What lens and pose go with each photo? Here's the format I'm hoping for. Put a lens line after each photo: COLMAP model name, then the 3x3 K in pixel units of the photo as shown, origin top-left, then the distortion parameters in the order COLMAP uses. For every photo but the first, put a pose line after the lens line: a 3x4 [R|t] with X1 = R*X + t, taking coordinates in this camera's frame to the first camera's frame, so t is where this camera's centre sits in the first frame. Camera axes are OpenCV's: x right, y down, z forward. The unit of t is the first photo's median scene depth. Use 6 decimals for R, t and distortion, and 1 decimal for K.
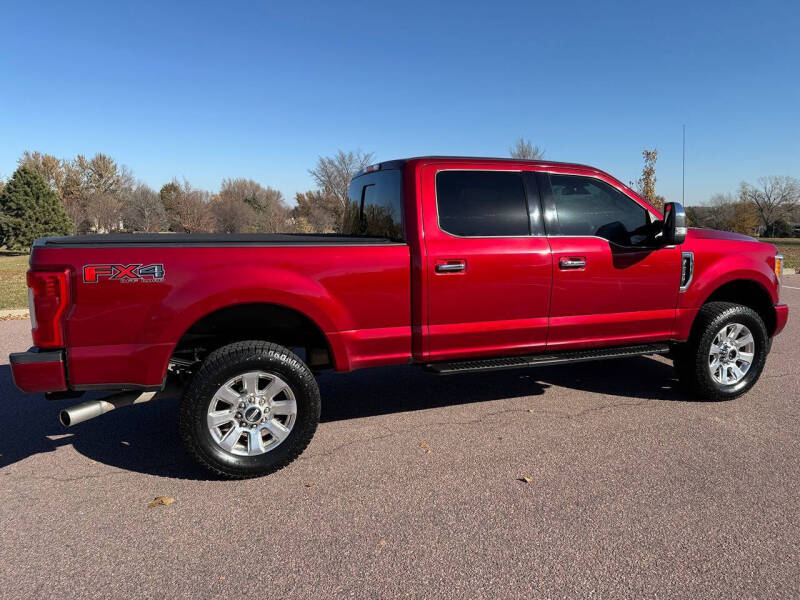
lens RADIAL K [[554.7, 0, 400.0], [0, 554.7, 300.0], [0, 0, 1]] dist [0.100150, -0.141424]
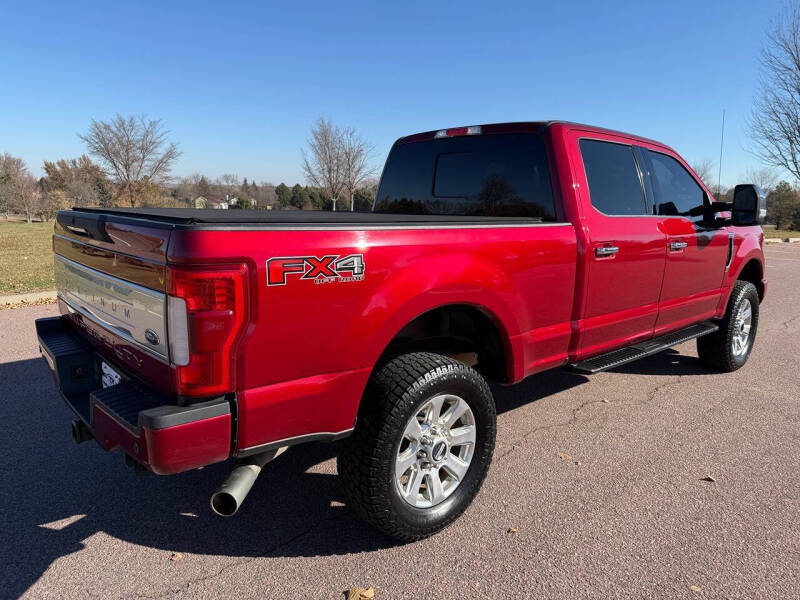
lens RADIAL K [[554.7, 0, 400.0], [0, 554.7, 300.0], [0, 0, 1]] dist [0.100150, -0.141424]
pose [[0.929282, -0.047012, 0.366366, -0.544981], [0.033965, 0.998541, 0.041981, -0.030623], [-0.367805, -0.026569, 0.929523, 0.305890]]
